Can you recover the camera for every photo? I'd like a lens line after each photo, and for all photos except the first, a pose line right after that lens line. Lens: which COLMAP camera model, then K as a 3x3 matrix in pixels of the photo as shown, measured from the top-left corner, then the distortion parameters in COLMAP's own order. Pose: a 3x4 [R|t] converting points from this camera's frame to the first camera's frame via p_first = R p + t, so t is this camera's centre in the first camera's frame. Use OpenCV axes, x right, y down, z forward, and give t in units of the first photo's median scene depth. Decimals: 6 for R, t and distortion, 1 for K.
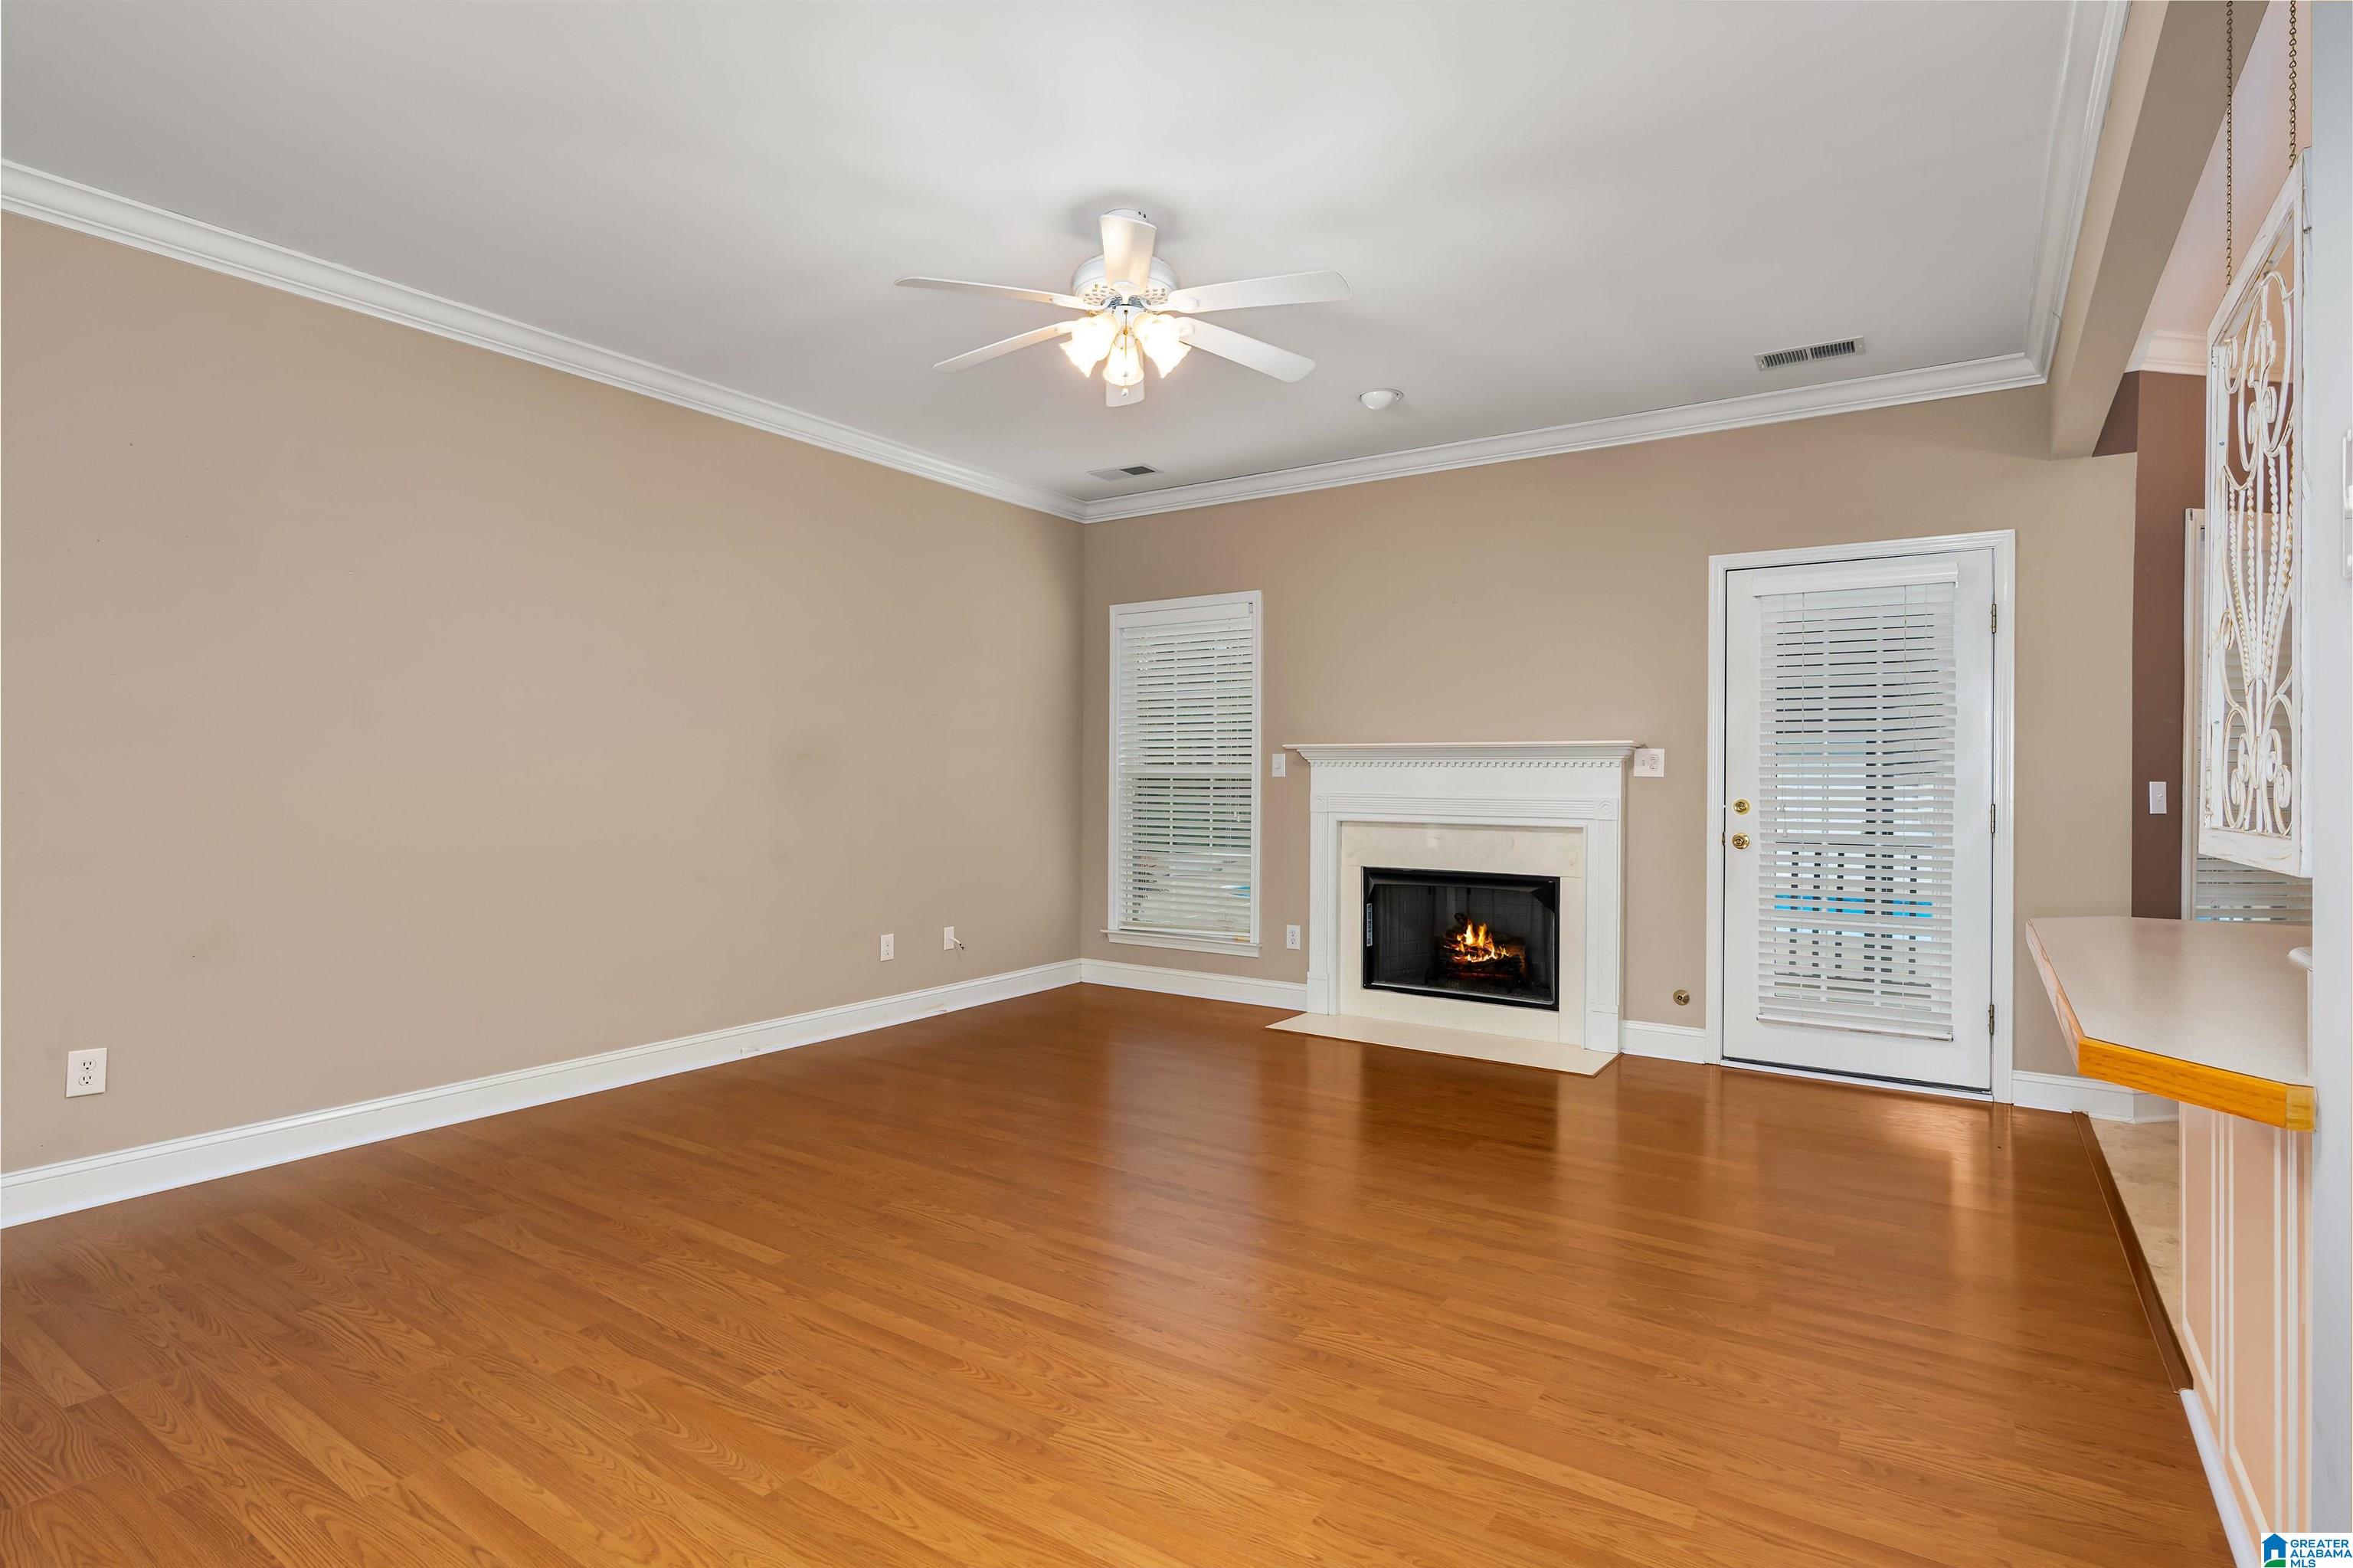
lens RADIAL K [[1186.1, 0, 1169.7], [0, 1186.1, 781.9], [0, 0, 1]] dist [-0.002249, 0.002155]
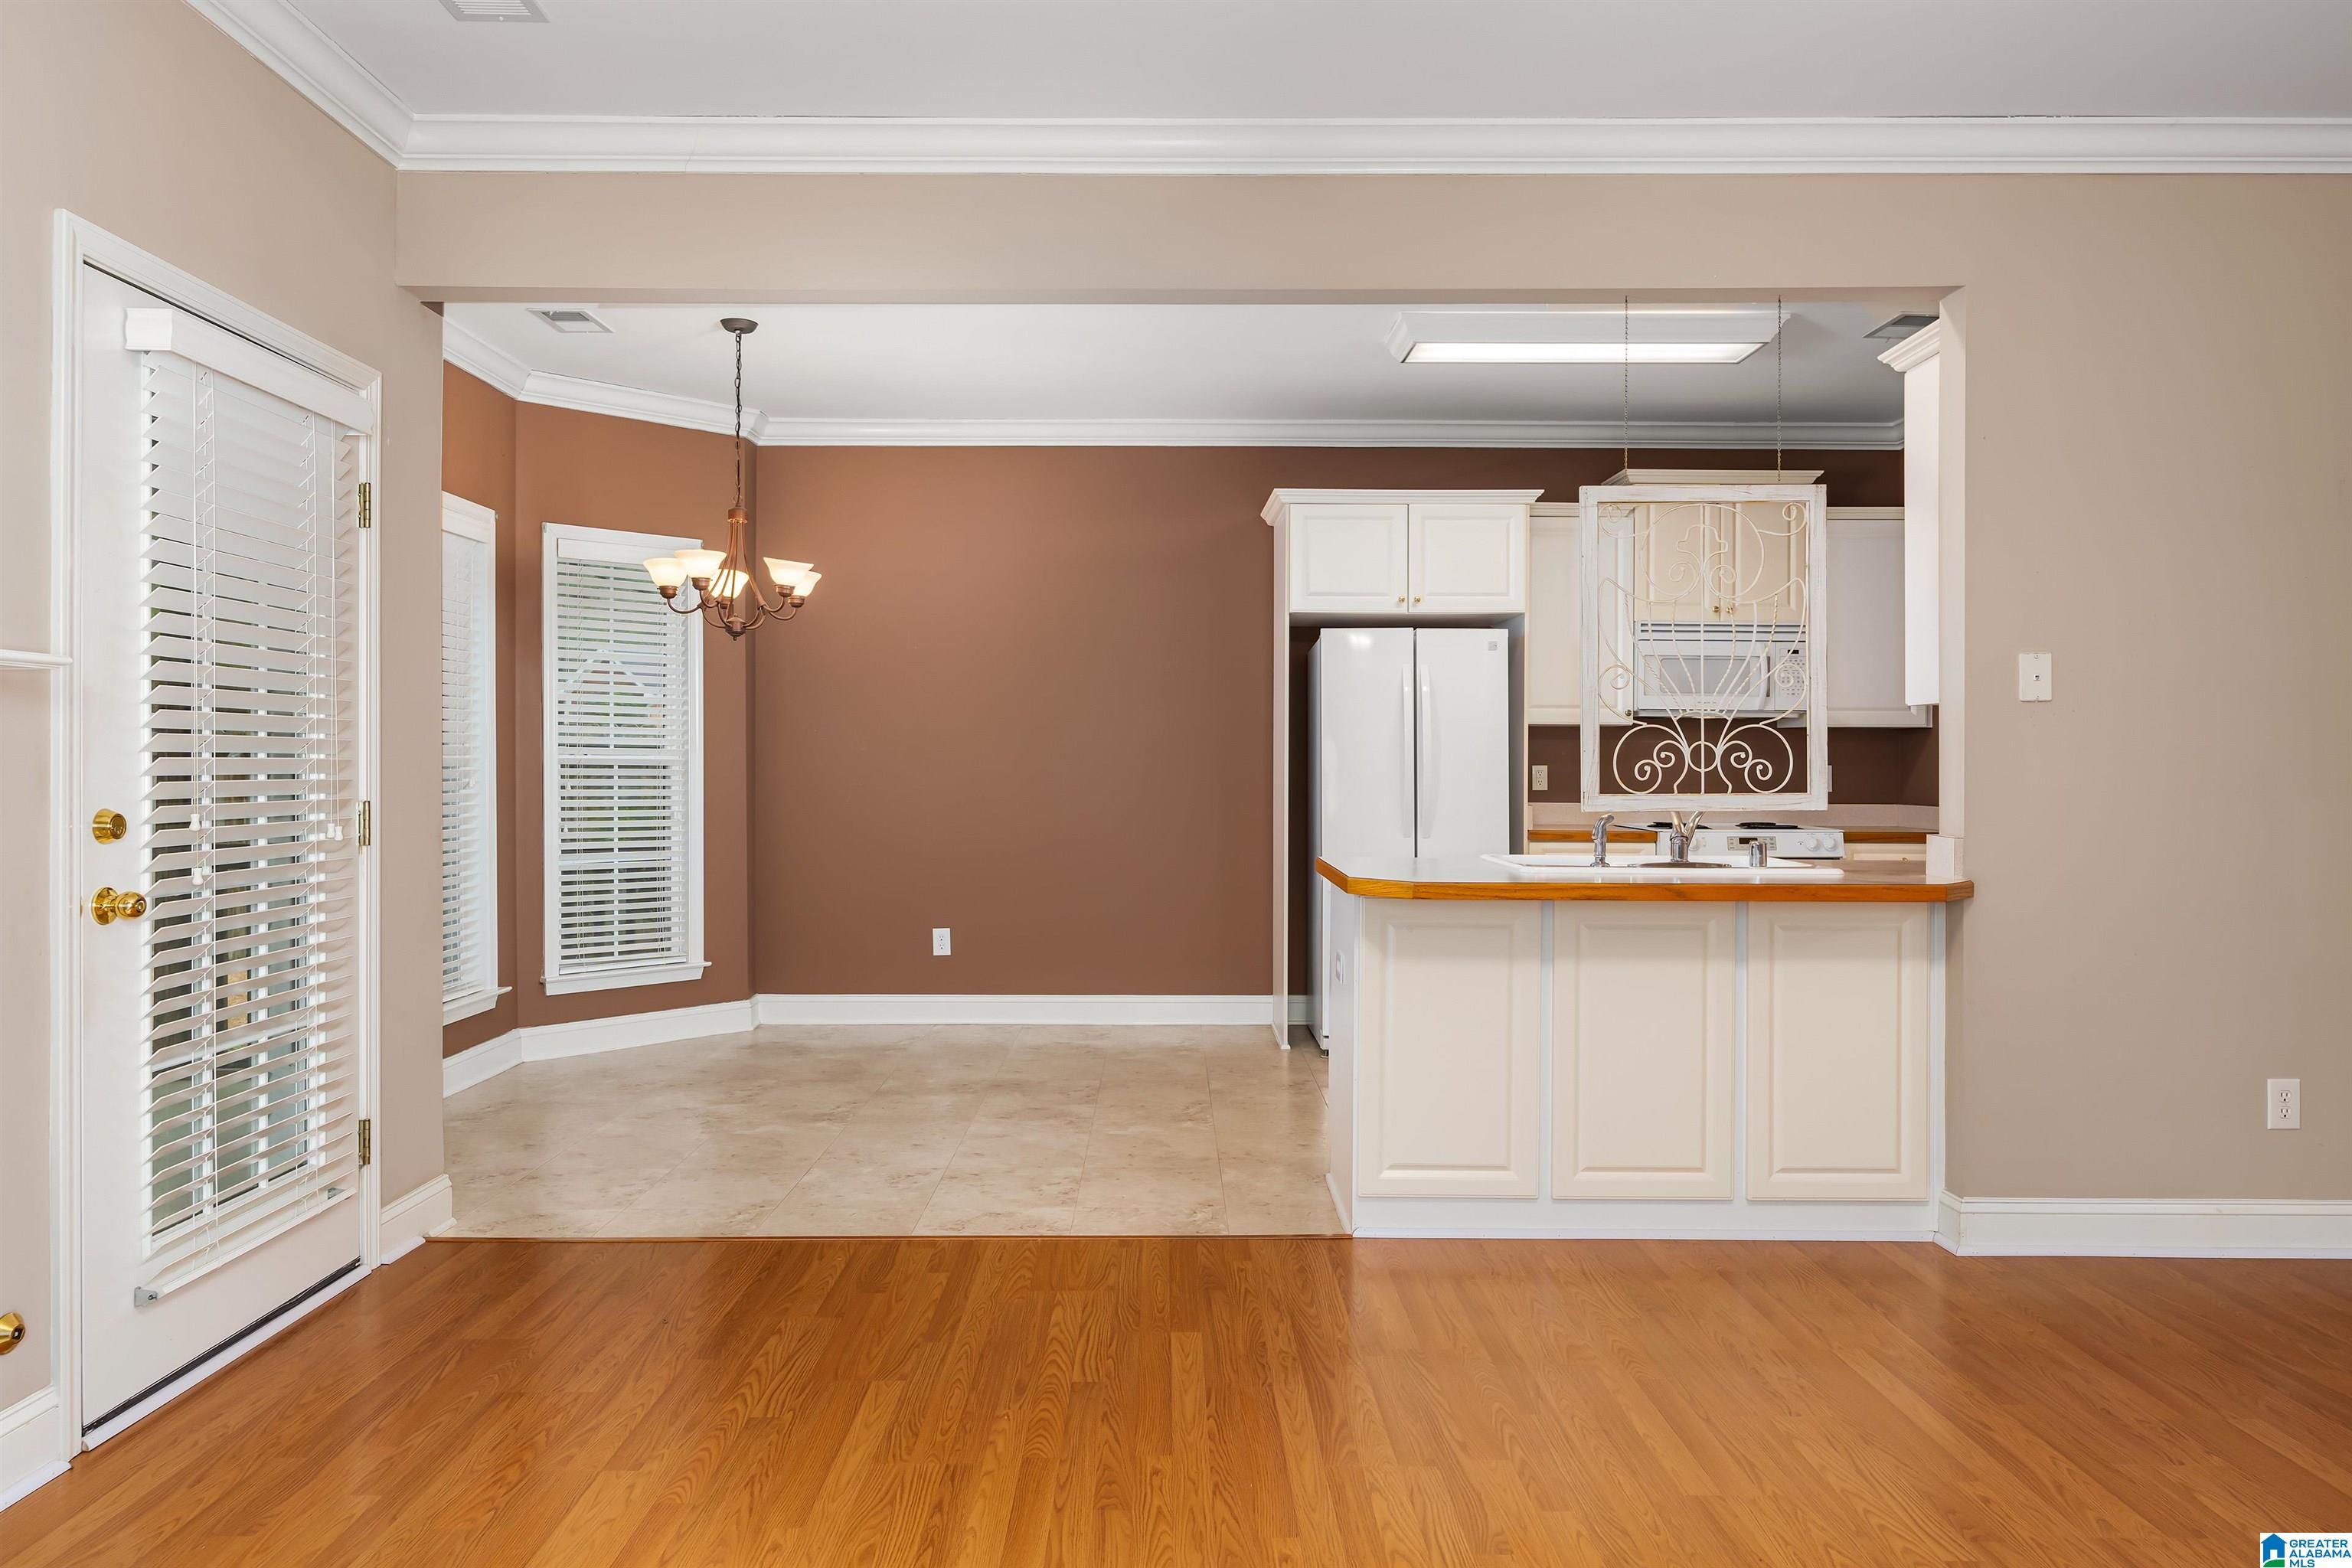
lens RADIAL K [[1521.6, 0, 1179.5], [0, 1521.6, 782.2], [0, 0, 1]] dist [0.005522, 0.001846]
pose [[-0.576834, -0.014873, 0.816726, -0.187349], [-0.003211, 0.999868, 0.015941, -0.004841], [-0.816855, 0.006573, -0.576805, 0.977751]]
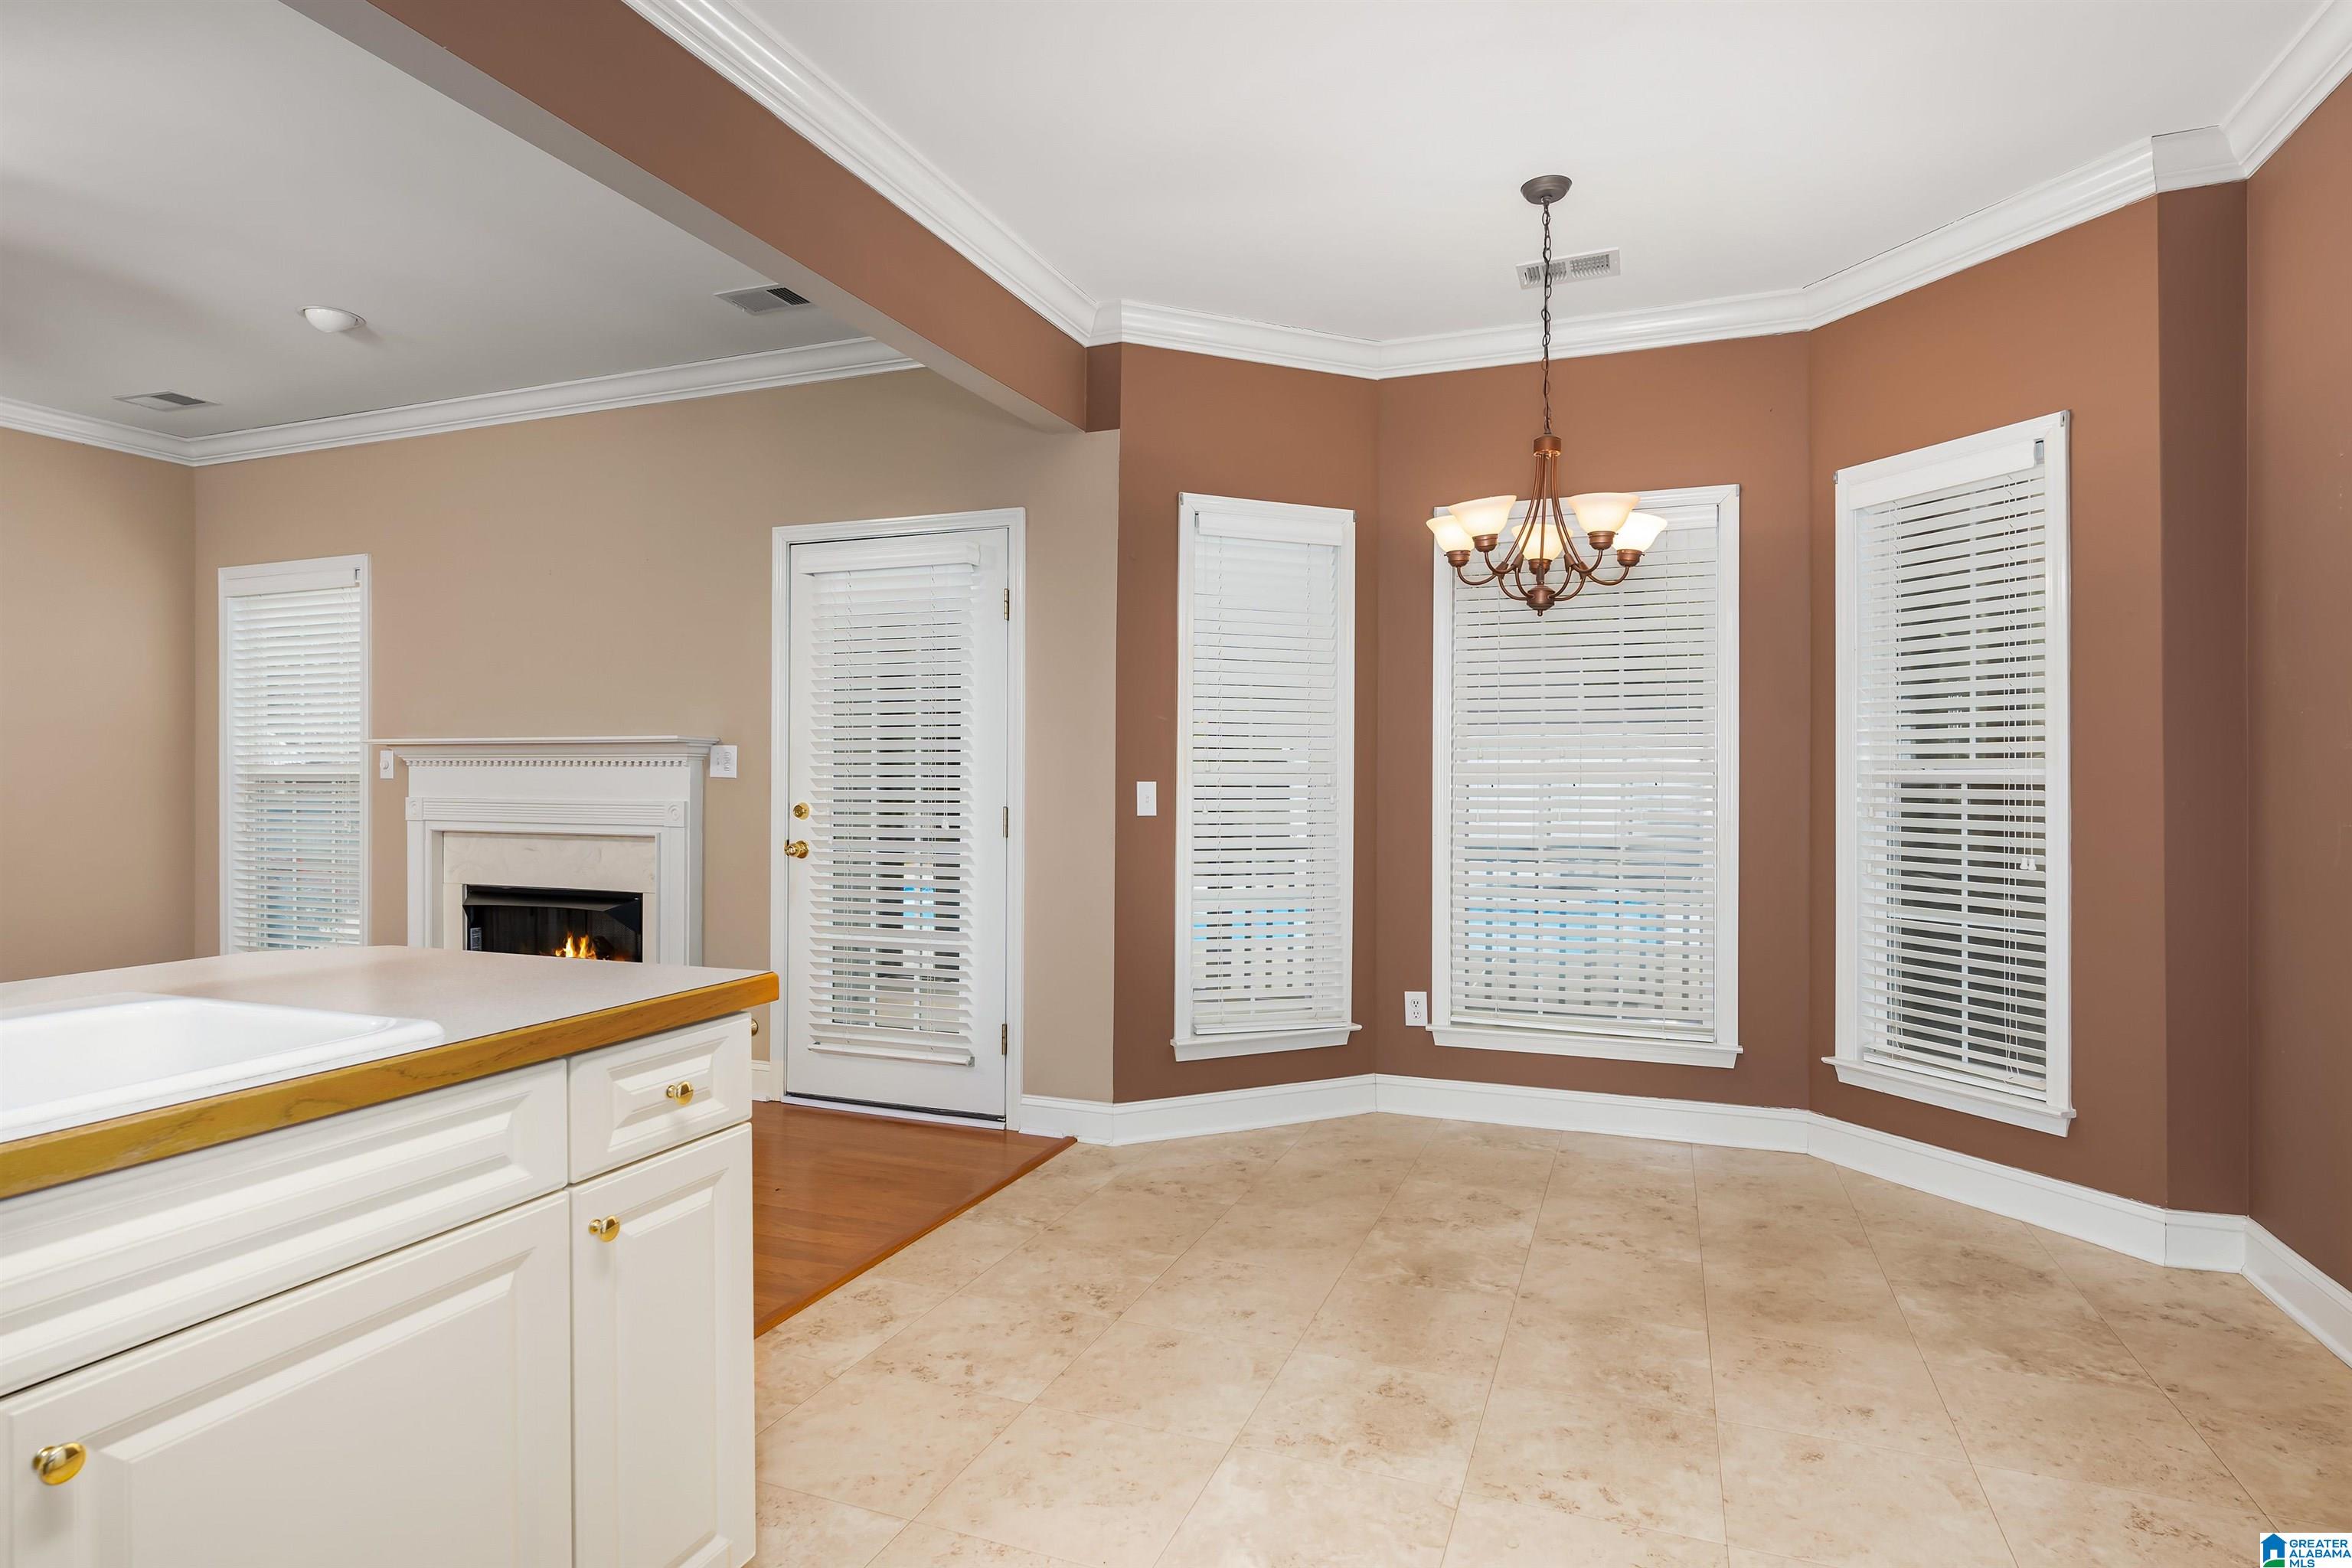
lens RADIAL K [[1249.9, 0, 1179.1], [0, 1249.9, 786.5], [0, 0, 1]] dist [-0.007756, 0.000866]
pose [[0.973345, -0.004499, 0.229300, 0.529096], [0.003430, 0.999981, 0.005063, -0.001086], [-0.229319, -0.004141, 0.973343, 0.022612]]
